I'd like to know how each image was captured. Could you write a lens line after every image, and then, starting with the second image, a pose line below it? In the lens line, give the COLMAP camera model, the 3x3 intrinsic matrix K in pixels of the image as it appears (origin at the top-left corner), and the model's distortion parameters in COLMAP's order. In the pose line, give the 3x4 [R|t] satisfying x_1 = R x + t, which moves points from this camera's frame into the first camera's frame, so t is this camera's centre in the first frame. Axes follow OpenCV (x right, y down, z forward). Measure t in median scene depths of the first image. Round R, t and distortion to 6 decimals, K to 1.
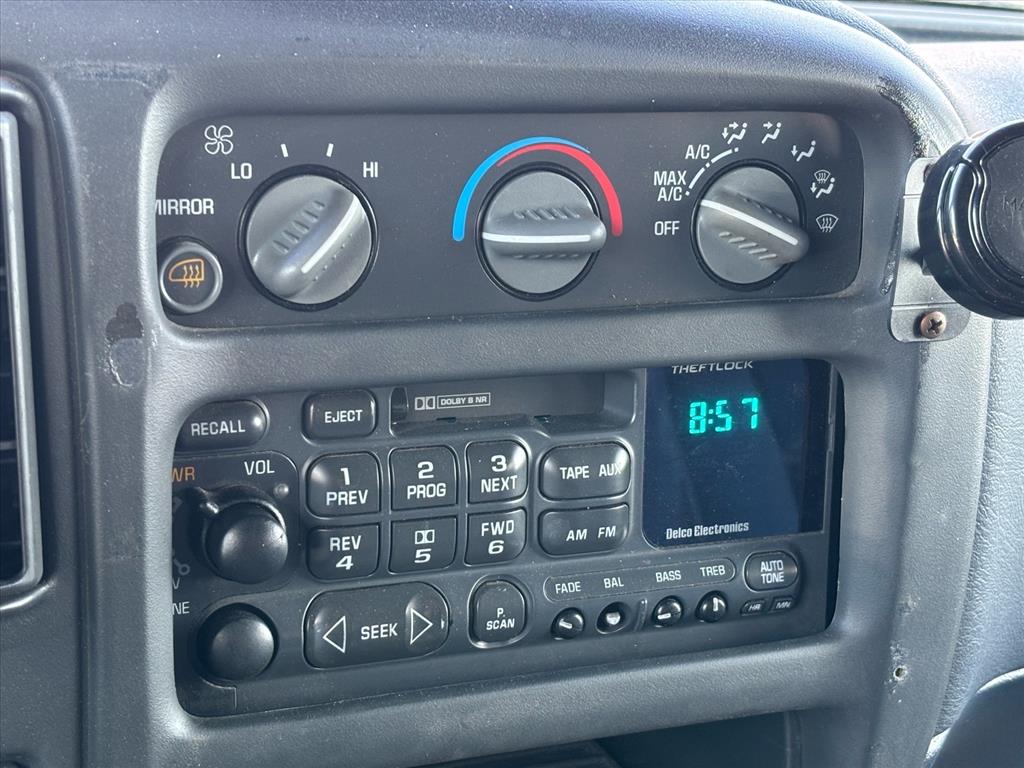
lens RADIAL K [[1840.1, 0, 513.2], [0, 1840.1, 384.6], [0, 0, 1]] dist [0.166654, 0.000000]
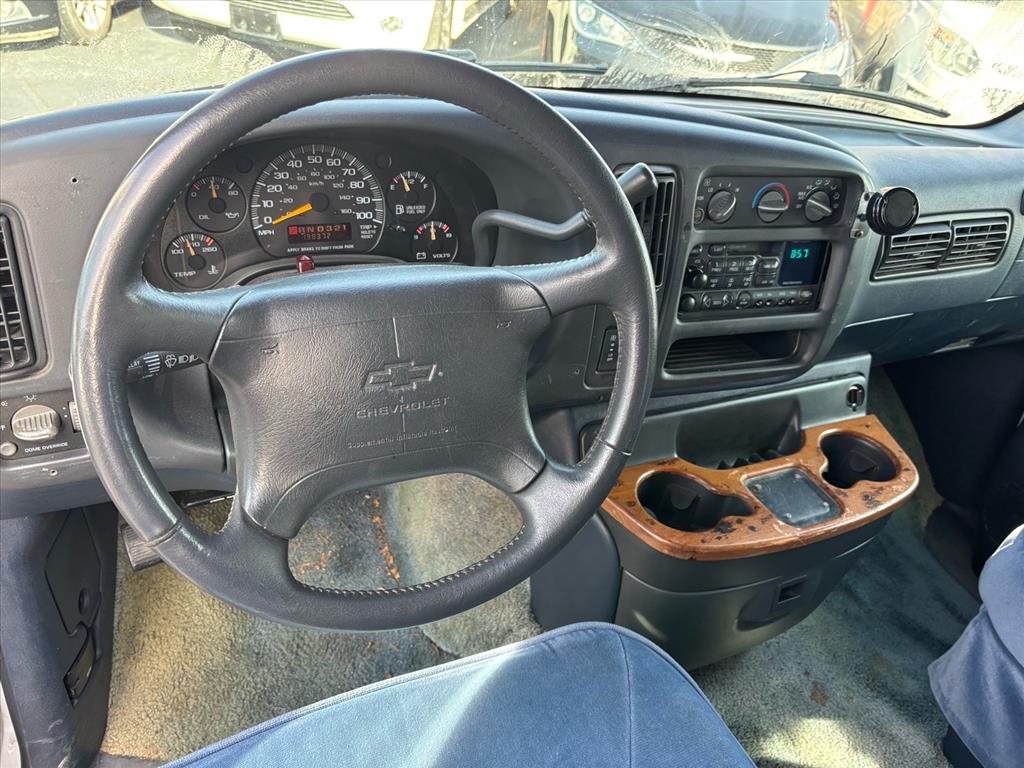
lens RADIAL K [[780.3, 0, 514.4], [0, 780.3, 384.8], [0, 0, 1]] dist [0.002459, -0.019469]
pose [[0.998348, 0.057010, -0.007097, -0.493353], [-0.054264, 0.976321, 0.209408, -0.026982], [0.018867, -0.208677, 0.977803, -0.738169]]
